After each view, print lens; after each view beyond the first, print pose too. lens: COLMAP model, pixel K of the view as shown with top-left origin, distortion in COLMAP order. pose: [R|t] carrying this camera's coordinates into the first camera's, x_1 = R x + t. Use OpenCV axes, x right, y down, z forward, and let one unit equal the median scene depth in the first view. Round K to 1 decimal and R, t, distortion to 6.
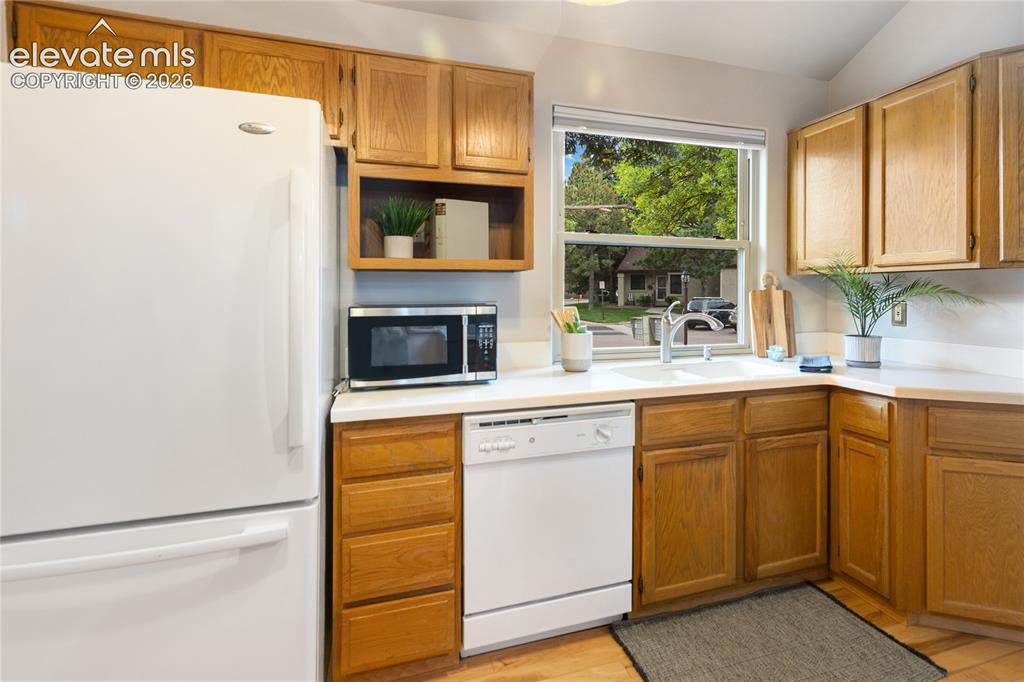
lens RADIAL K [[517.9, 0, 569.3], [0, 517.9, 297.9], [0, 0, 1]] dist [0.003857, 0.002180]
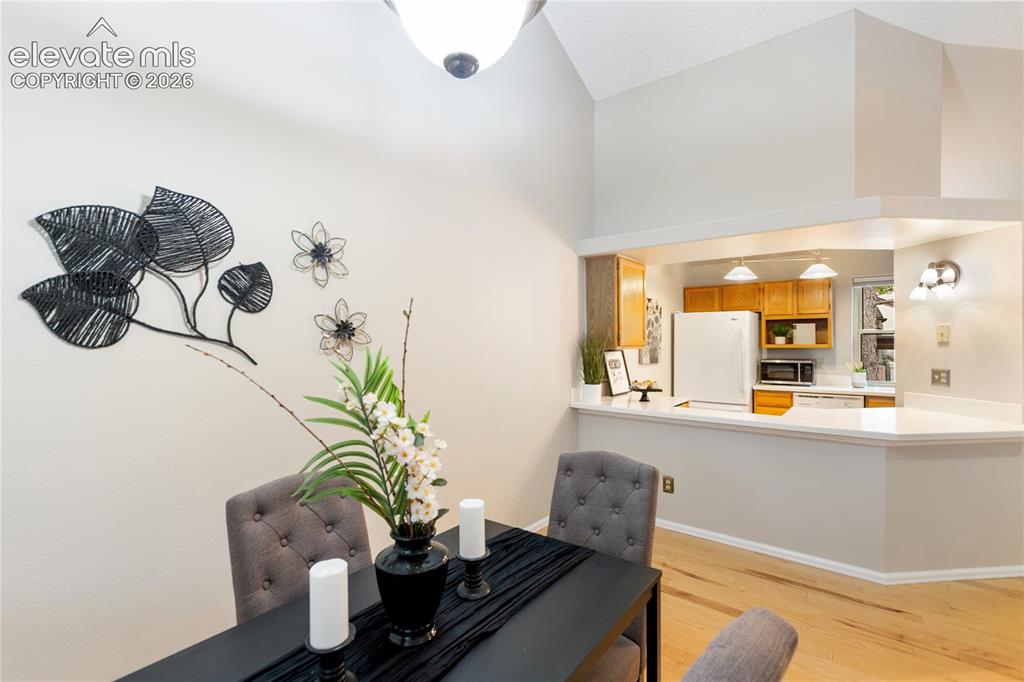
lens RADIAL K [[461.3, 0, 510.3], [0, 461.3, 346.2], [0, 0, 1]] dist [0.010363, -0.000011]
pose [[0.530506, 0.002268, -0.847678, 1.183398], [-0.004603, 0.999989, -0.000205, -0.057157], [0.847669, 0.004010, 0.530510, -1.863469]]
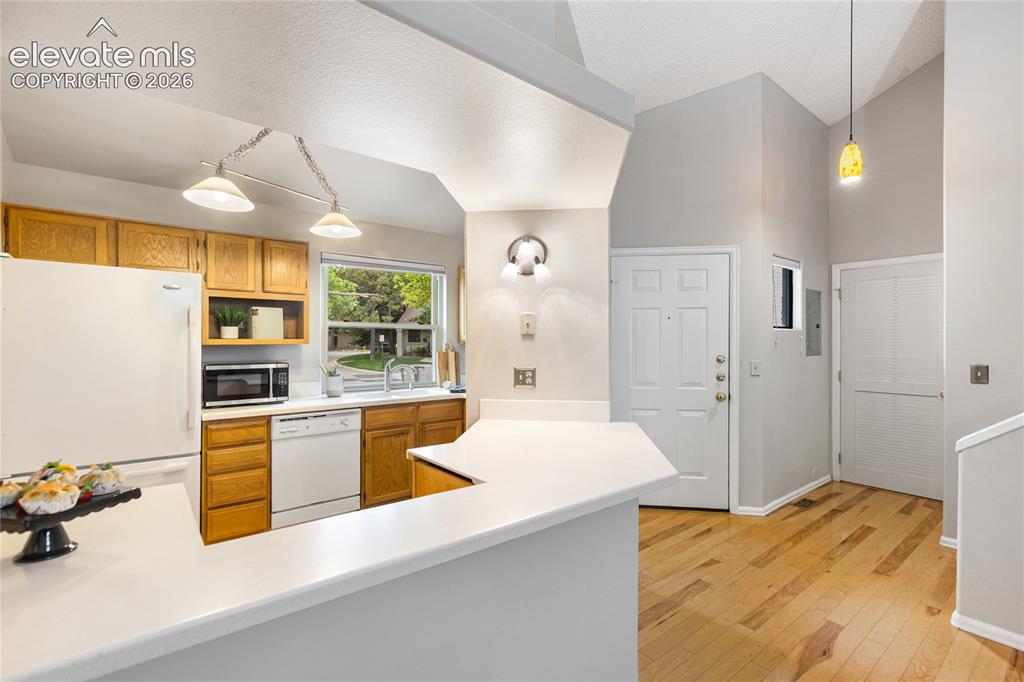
lens RADIAL K [[461.3, 0, 510.3], [0, 461.3, 346.2], [0, 0, 1]] dist [0.010363, -0.000011]
pose [[0.947841, -0.002033, 0.318737, 0.098997], [0.003349, 0.999988, -0.003578, -0.040234], [-0.318726, 0.004459, 0.947836, -0.931623]]
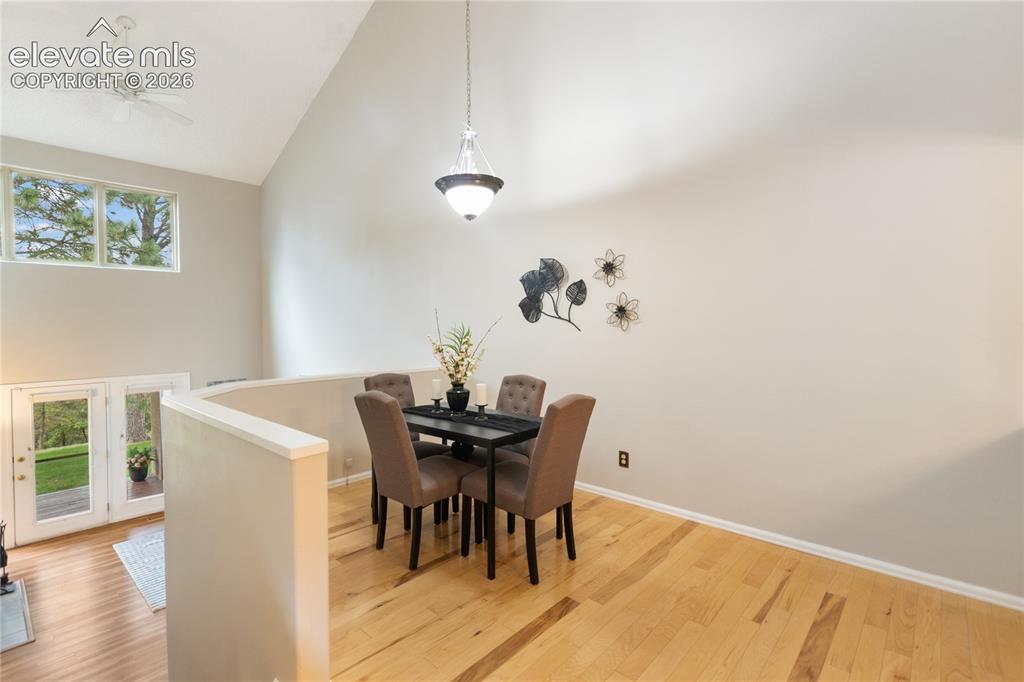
lens RADIAL K [[476.0, 0, 496.4], [0, 476.0, 330.4], [0, 0, 1]] dist [-0.001796, -0.000242]
pose [[-0.889276, 0.012096, -0.457212, 1.311952], [0.003269, 0.999793, 0.020091, -0.059773], [0.457360, 0.016372, -0.889131, -0.195913]]
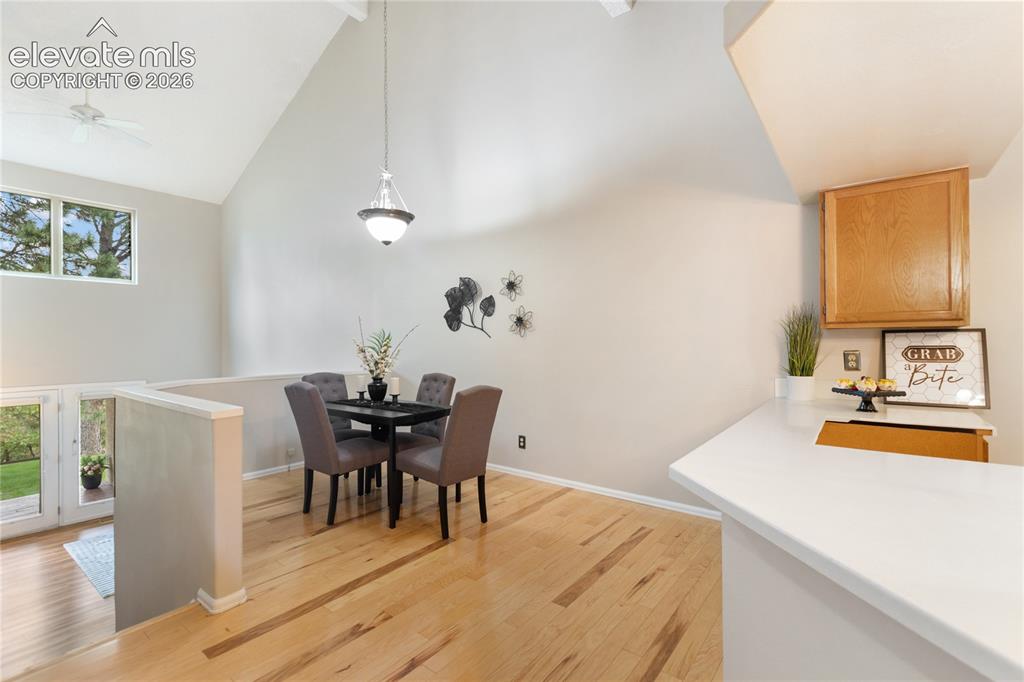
lens RADIAL K [[459.0, 0, 518.0], [0, 459.0, 340.1], [0, 0, 1]] dist [-0.000790, -0.000194]
pose [[-0.838918, 0.001114, -0.544256, 1.237614], [-0.001661, 0.999988, 0.004606, -0.014819], [0.544255, 0.004768, -0.838906, 0.218731]]
